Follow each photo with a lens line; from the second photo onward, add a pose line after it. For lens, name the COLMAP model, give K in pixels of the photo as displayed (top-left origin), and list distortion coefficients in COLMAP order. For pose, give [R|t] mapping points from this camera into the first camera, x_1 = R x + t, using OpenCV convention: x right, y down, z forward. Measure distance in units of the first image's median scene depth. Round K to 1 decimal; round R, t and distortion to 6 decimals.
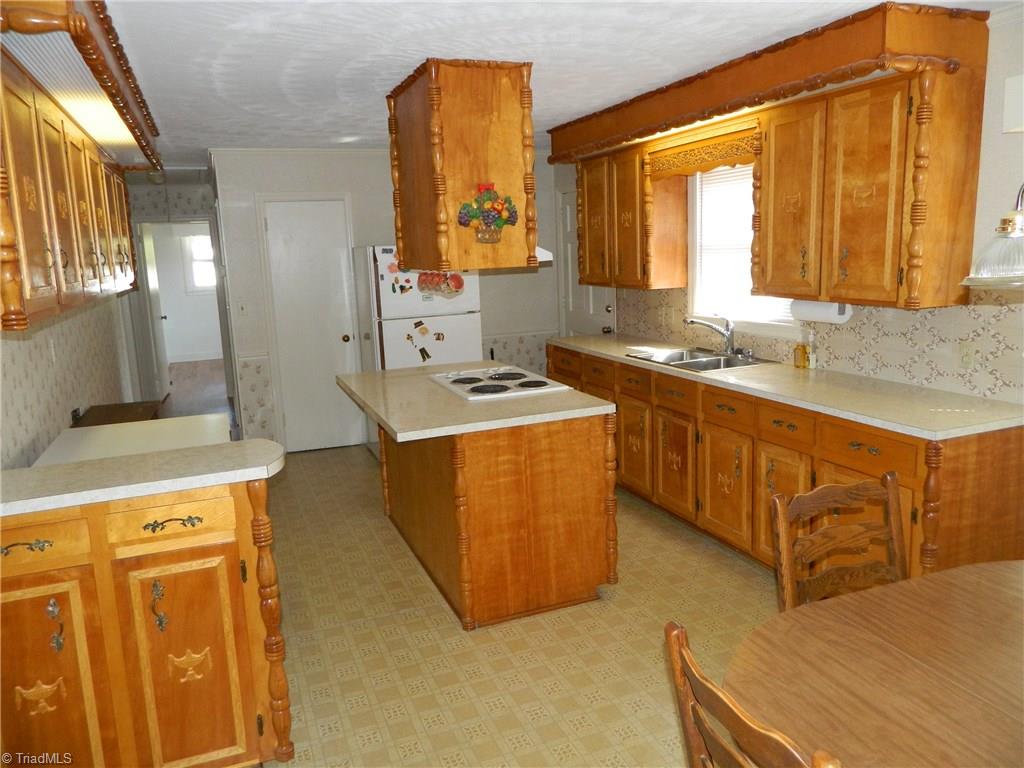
lens RADIAL K [[764.1, 0, 515.8], [0, 764.1, 379.1], [0, 0, 1]] dist [0.005952, -0.007034]
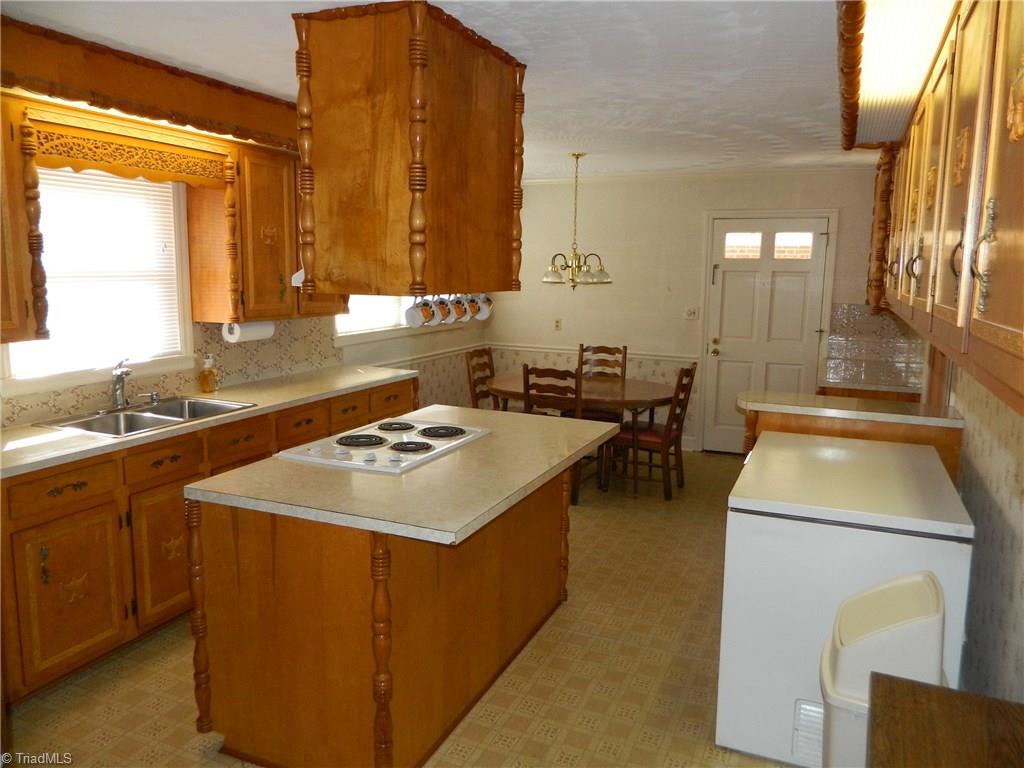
lens RADIAL K [[764.1, 0, 515.8], [0, 764.1, 379.1], [0, 0, 1]] dist [0.005952, -0.007034]
pose [[-0.706802, -0.073558, 0.703577, -0.762435], [0.136172, 0.961832, 0.237355, -0.261324], [-0.694182, 0.263570, -0.669808, 1.662457]]
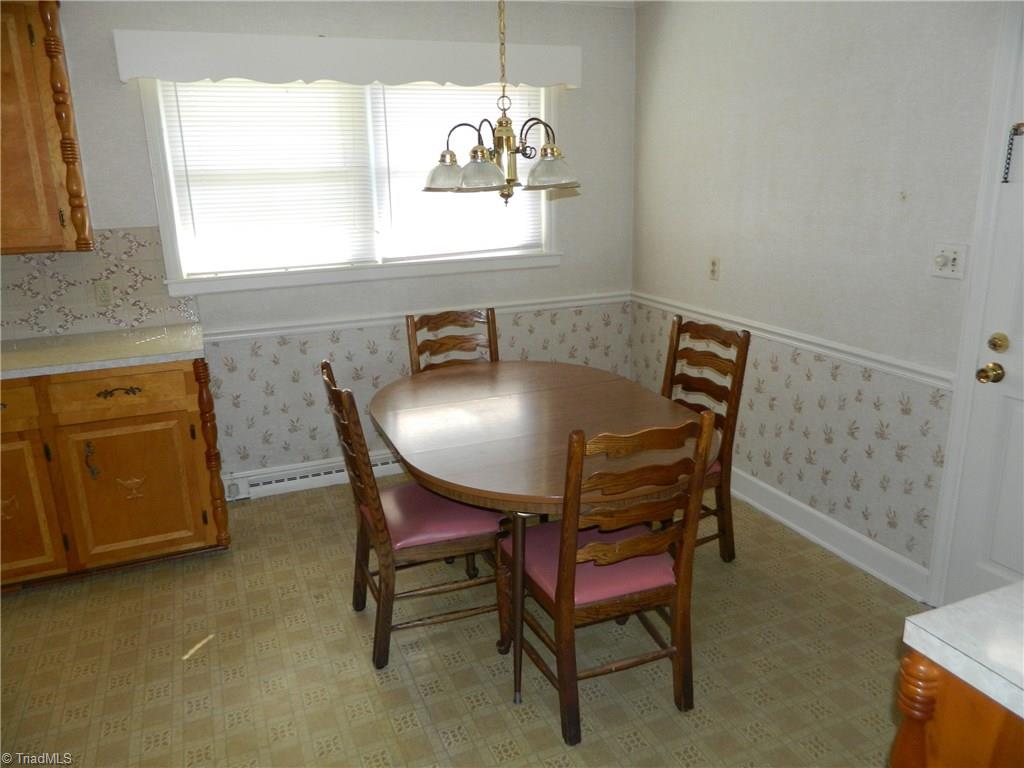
lens RADIAL K [[764.1, 0, 515.8], [0, 764.1, 379.1], [0, 0, 1]] dist [0.005952, -0.007034]
pose [[-0.014095, -0.225438, 0.974156, -0.437838], [0.197943, 0.954342, 0.223717, -0.039360], [-0.980112, 0.195980, 0.031173, 0.406588]]
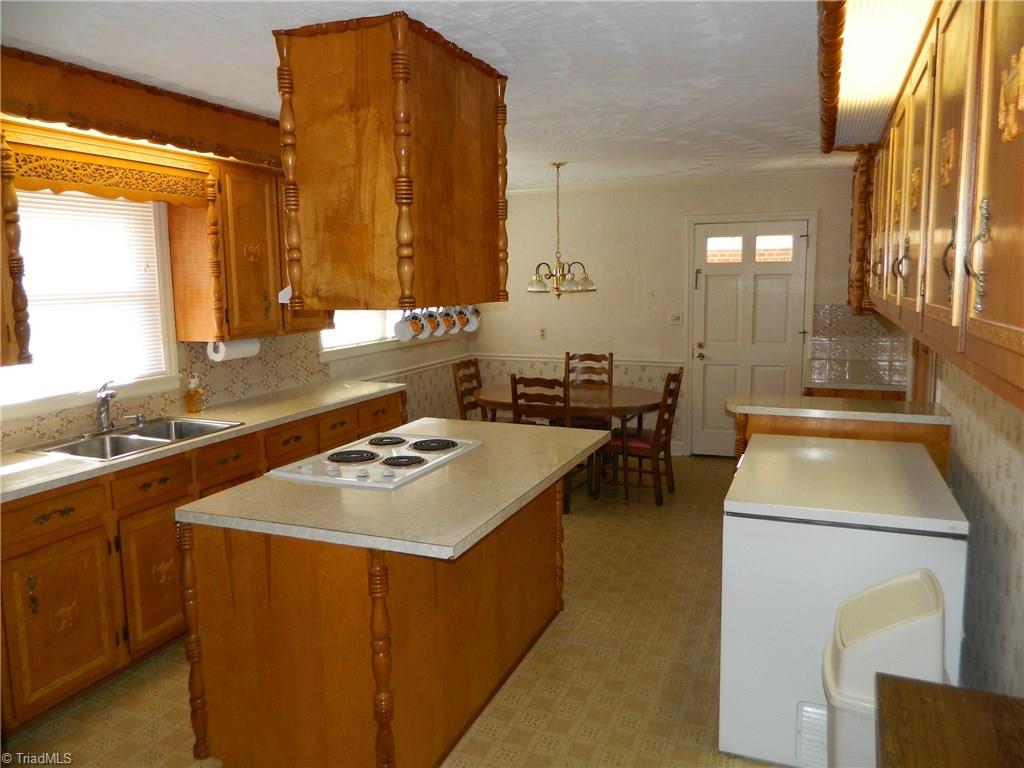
lens RADIAL K [[764.1, 0, 515.8], [0, 764.1, 379.1], [0, 0, 1]] dist [0.005952, -0.007034]
pose [[-0.722618, -0.043461, 0.689880, -0.756116], [0.160445, 0.960220, 0.228551, -0.263108], [-0.672370, 0.275842, -0.686899, 1.665309]]
